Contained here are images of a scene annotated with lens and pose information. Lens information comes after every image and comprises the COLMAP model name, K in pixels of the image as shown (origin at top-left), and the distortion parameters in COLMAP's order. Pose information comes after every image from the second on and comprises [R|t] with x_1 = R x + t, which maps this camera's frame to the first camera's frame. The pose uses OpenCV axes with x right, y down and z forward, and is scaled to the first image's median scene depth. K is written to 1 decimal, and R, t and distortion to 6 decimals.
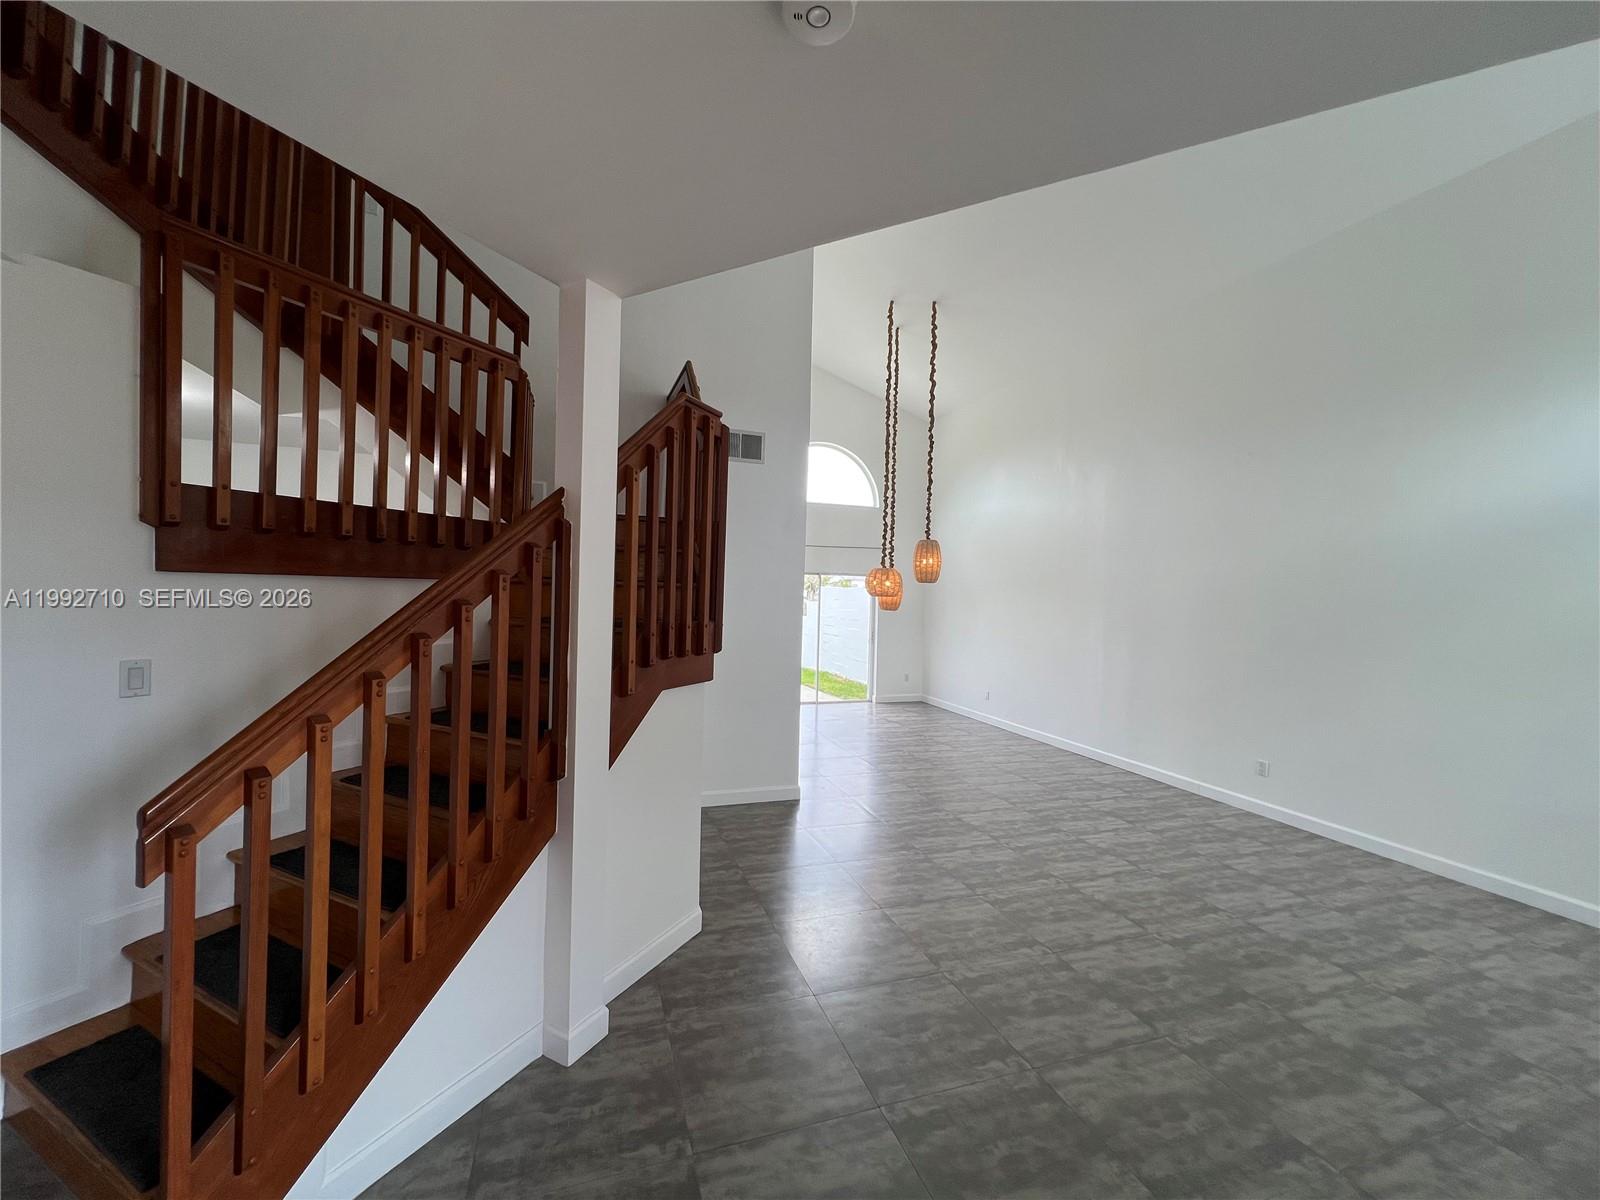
lens RADIAL K [[639.3, 0, 799.5], [0, 639.3, 594.6], [0, 0, 1]] dist [-0.000168, -0.001030]
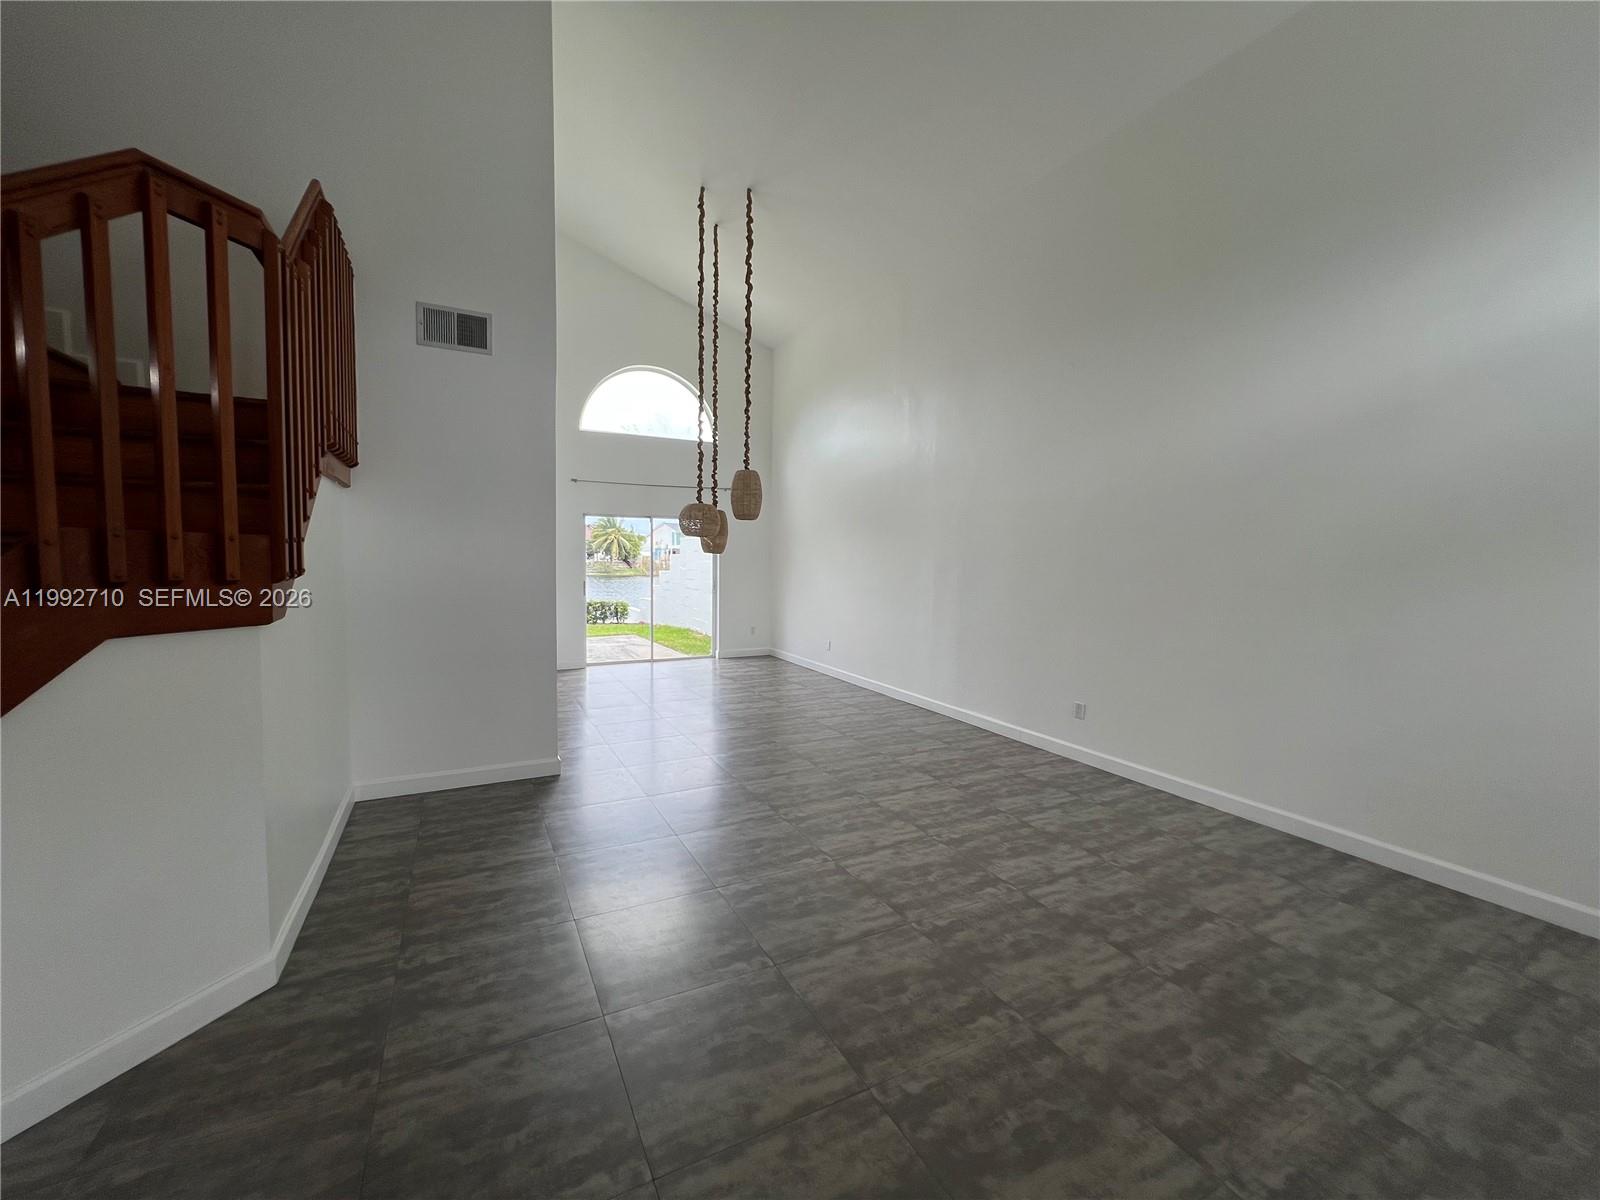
lens RADIAL K [[639.3, 0, 798.1], [0, 639.3, 592.9], [0, 0, 1]] dist [-0.000168, -0.001030]
pose [[0.988702, -0.020430, 0.148496, 0.230847], [0.011570, 0.998114, 0.060284, 0.050740], [-0.149448, -0.057885, 0.987074, 0.192713]]
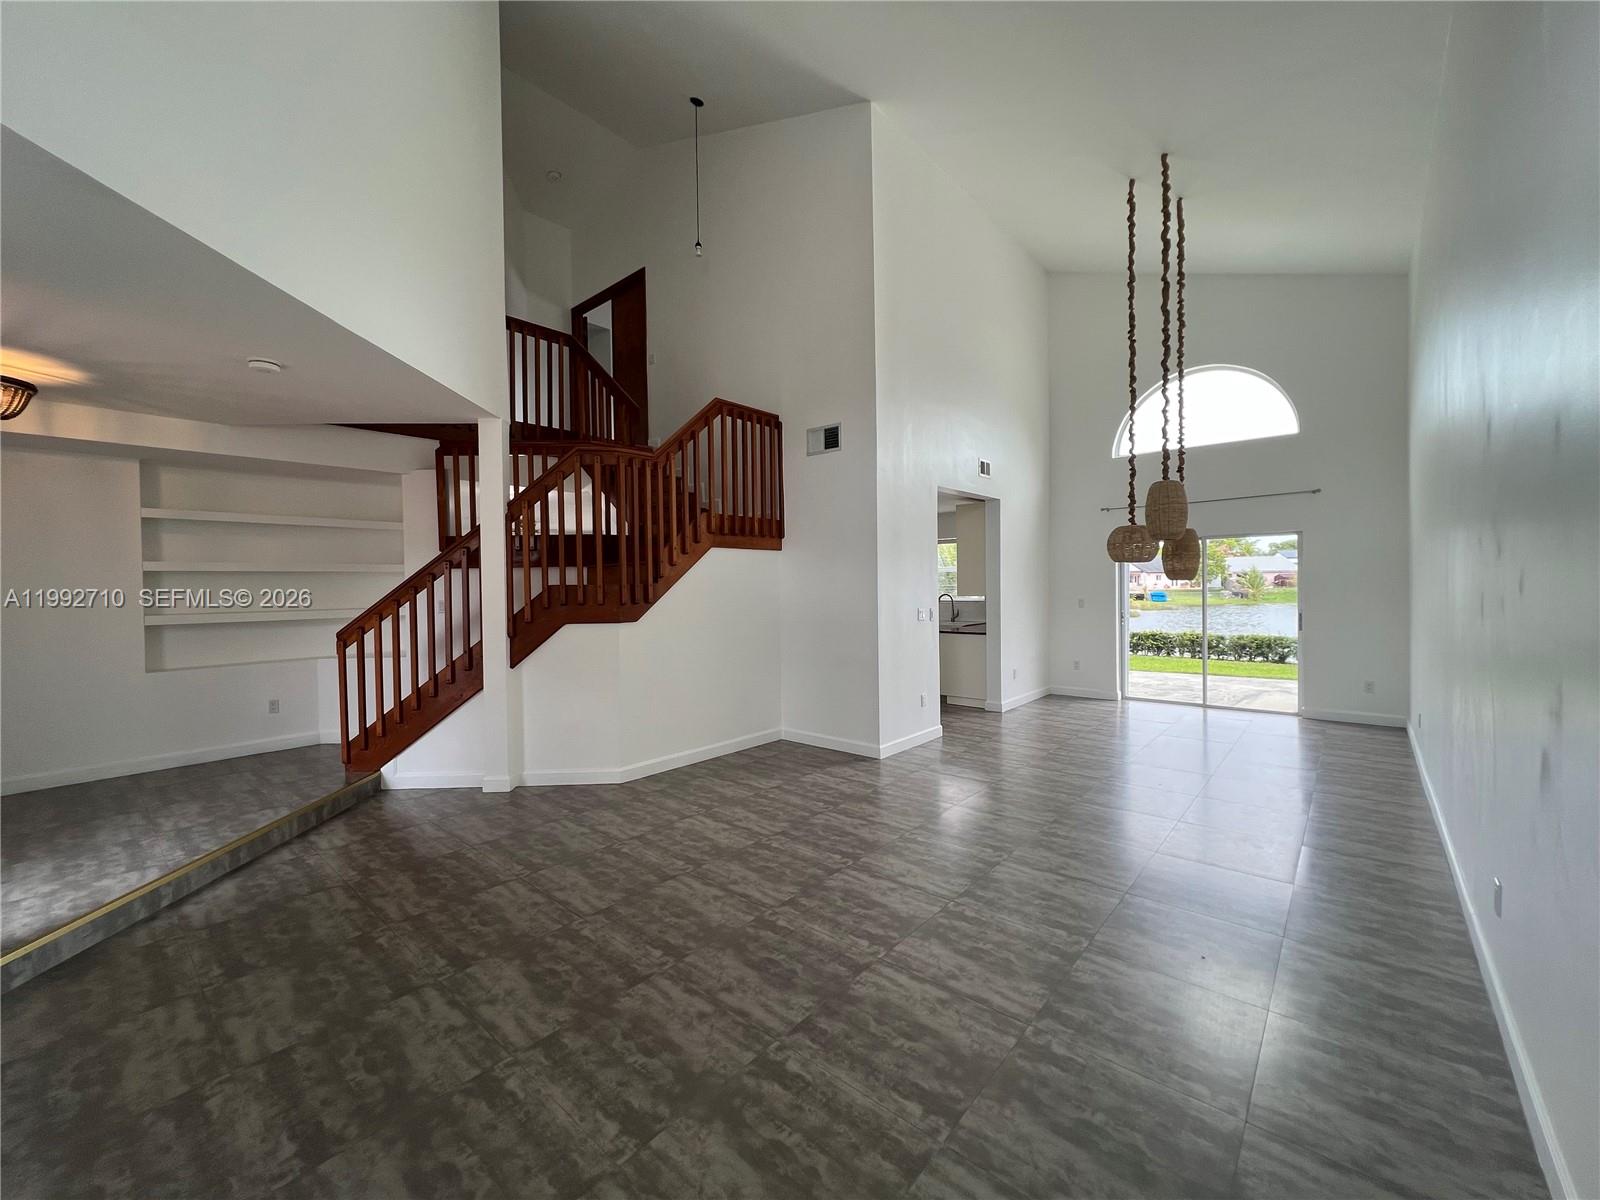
lens RADIAL K [[639.3, 0, 806.7], [0, 639.3, 612.3], [0, 0, 1]] dist [-0.000168, -0.001030]
pose [[0.503746, 0.001960, -0.863850, 1.054387], [0.028708, 0.999407, 0.019009, 0.064801], [0.863375, -0.034375, 0.503391, 0.455293]]
